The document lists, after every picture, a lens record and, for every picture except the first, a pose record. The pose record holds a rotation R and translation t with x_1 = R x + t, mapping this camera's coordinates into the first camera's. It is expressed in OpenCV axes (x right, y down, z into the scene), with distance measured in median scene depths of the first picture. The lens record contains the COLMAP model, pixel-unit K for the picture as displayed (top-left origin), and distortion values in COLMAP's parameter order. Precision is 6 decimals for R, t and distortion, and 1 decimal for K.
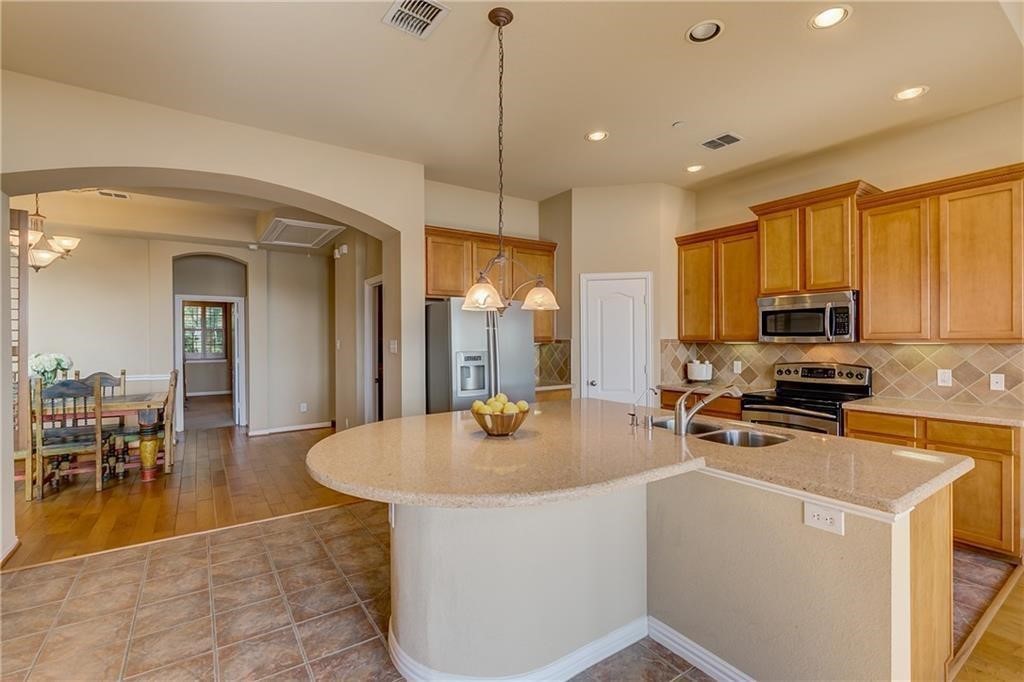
lens RADIAL K [[462.2, 0, 515.2], [0, 462.2, 341.9], [0, 0, 1]] dist [0.001918, -0.002365]
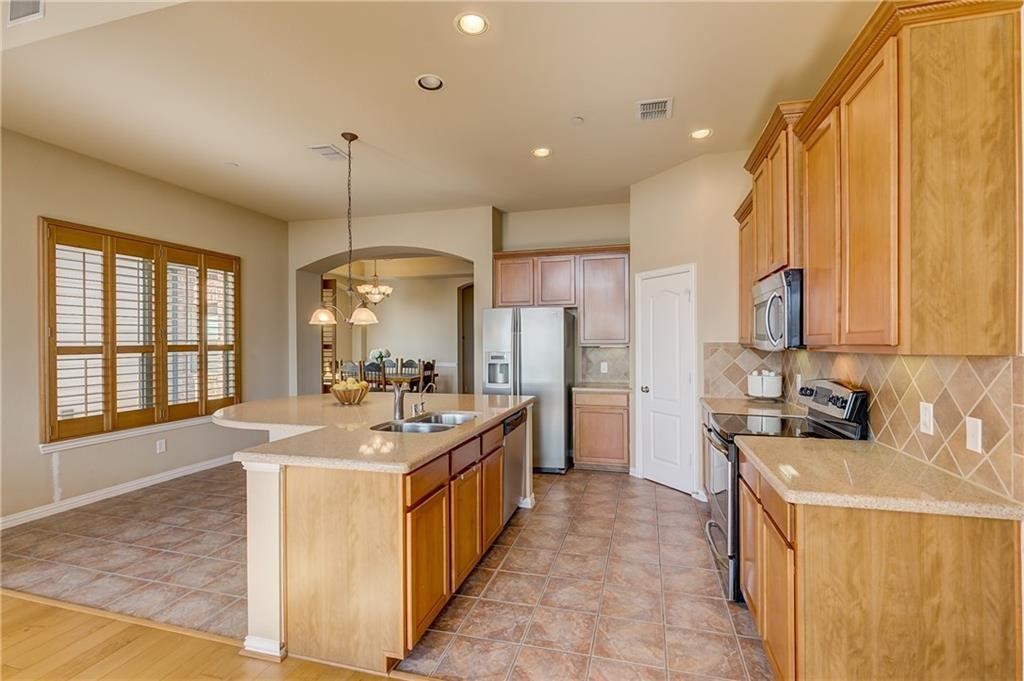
lens RADIAL K [[462.2, 0, 515.9], [0, 462.2, 341.3], [0, 0, 1]] dist [0.001918, -0.002365]
pose [[0.647016, 0.002709, -0.762472, 0.837514], [-0.005345, 0.999985, -0.000982, -0.006513], [0.762458, 0.004711, 0.647021, 0.238492]]
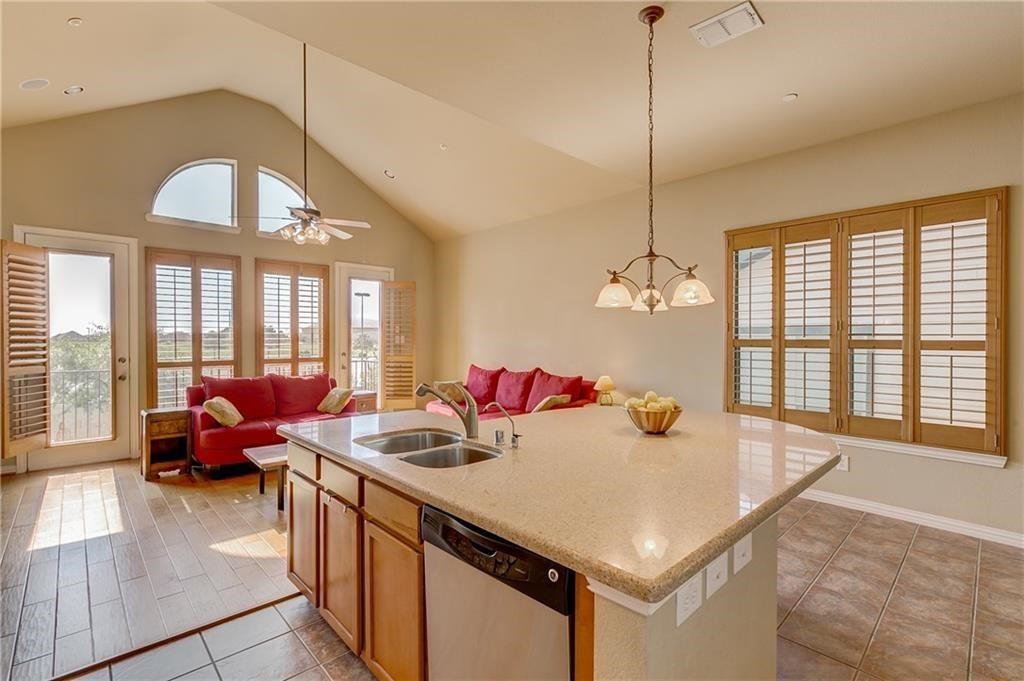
lens RADIAL K [[462.2, 0, 533.5], [0, 462.2, 331.1], [0, 0, 1]] dist [0.001918, -0.002365]
pose [[-0.981802, 0.002829, -0.189886, 0.226767], [0.003316, 0.999992, -0.002244, -0.010542], [0.189879, -0.002833, -0.981803, 1.063664]]
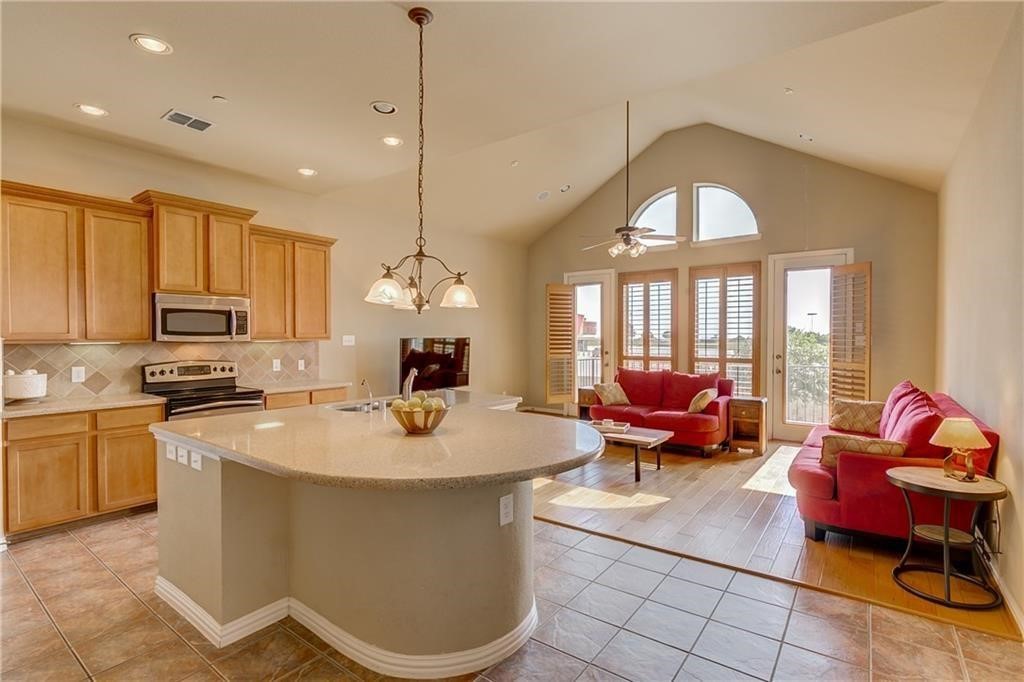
lens RADIAL K [[507.7, 0, 509.1], [0, 507.7, 331.6], [0, 0, 1]] dist [-0.003196, -0.000969]
pose [[-0.322831, 0.016754, 0.946308, -0.640008], [0.008300, 0.999855, -0.014870, 0.001608], [-0.946420, 0.003054, -0.322924, 0.666438]]
